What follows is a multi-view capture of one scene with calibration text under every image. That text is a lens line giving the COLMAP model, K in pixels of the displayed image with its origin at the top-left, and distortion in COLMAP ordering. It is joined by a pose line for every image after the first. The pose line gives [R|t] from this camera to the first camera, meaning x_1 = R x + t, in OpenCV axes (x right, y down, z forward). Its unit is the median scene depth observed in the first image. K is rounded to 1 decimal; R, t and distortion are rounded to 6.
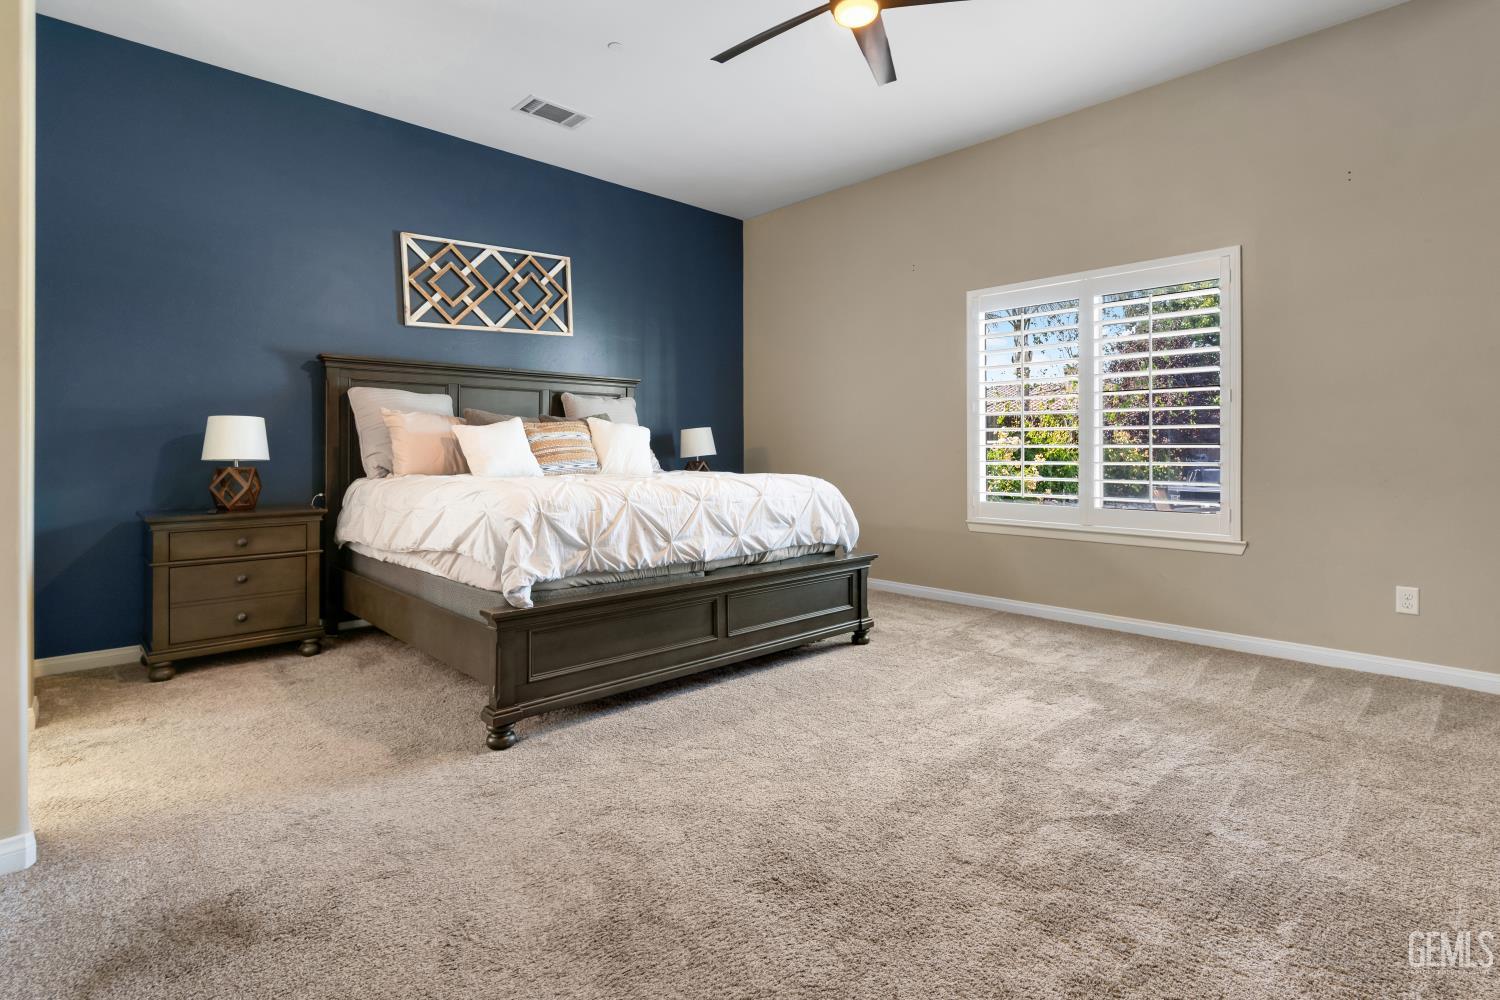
lens RADIAL K [[722.4, 0, 745.6], [0, 722.4, 451.6], [0, 0, 1]] dist [-0.001119, -0.000429]
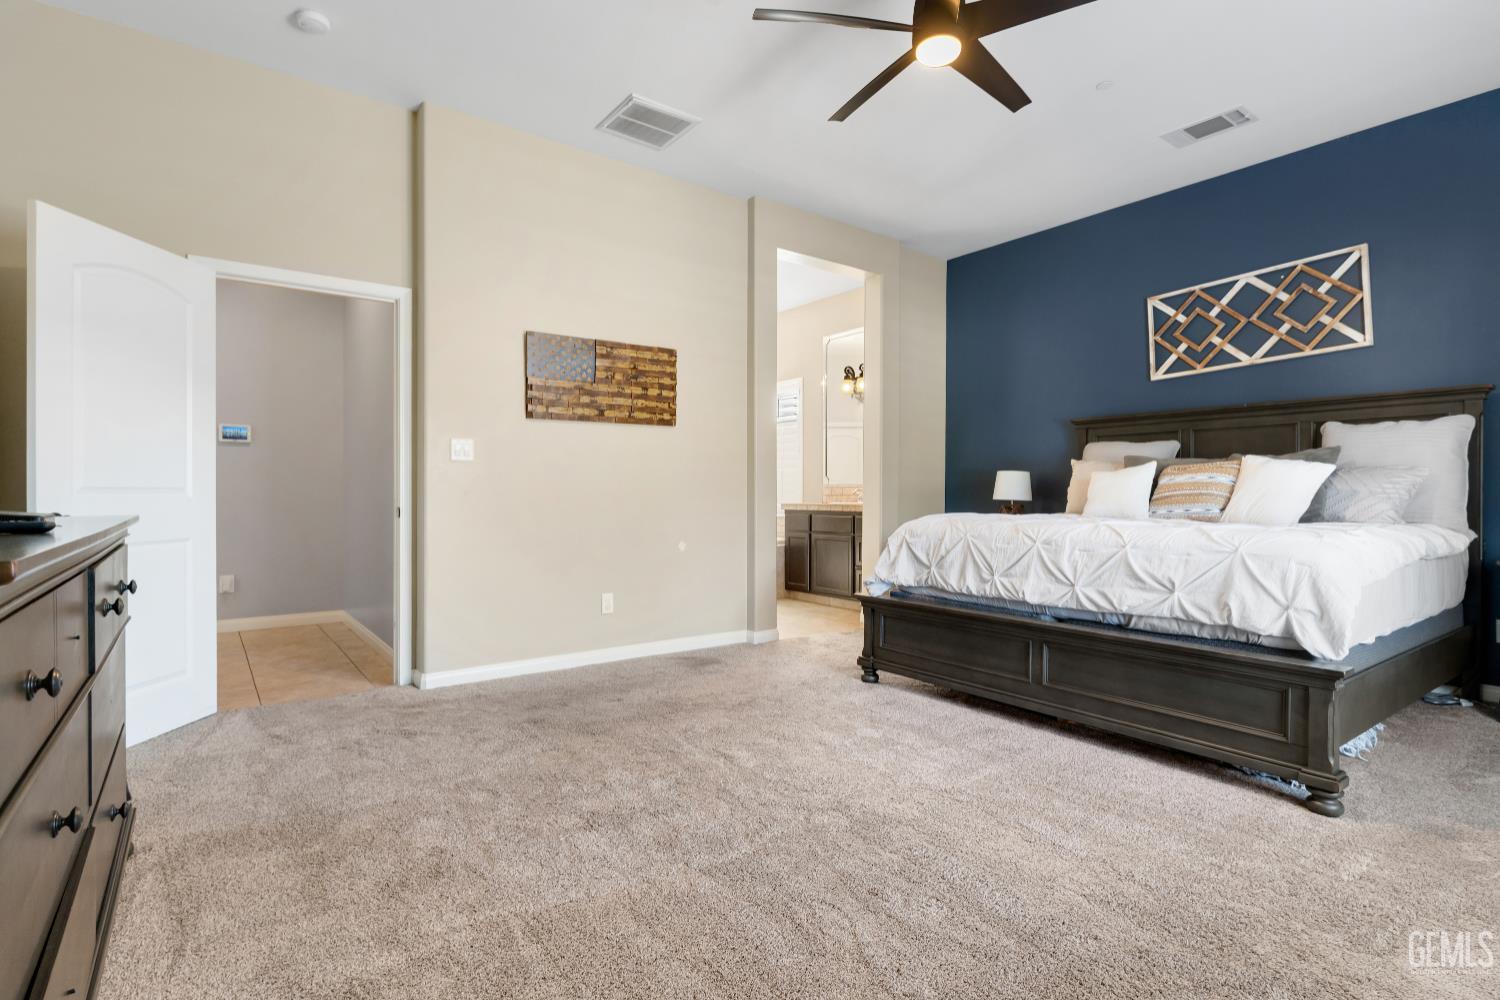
lens RADIAL K [[722.4, 0, 747.3], [0, 722.4, 497.5], [0, 0, 1]] dist [-0.001119, -0.000429]
pose [[-0.096707, 0.005996, -0.995295, 0.689527], [-0.001147, 0.999981, 0.006136, -0.001865], [0.995312, 0.001735, -0.096699, 0.487305]]
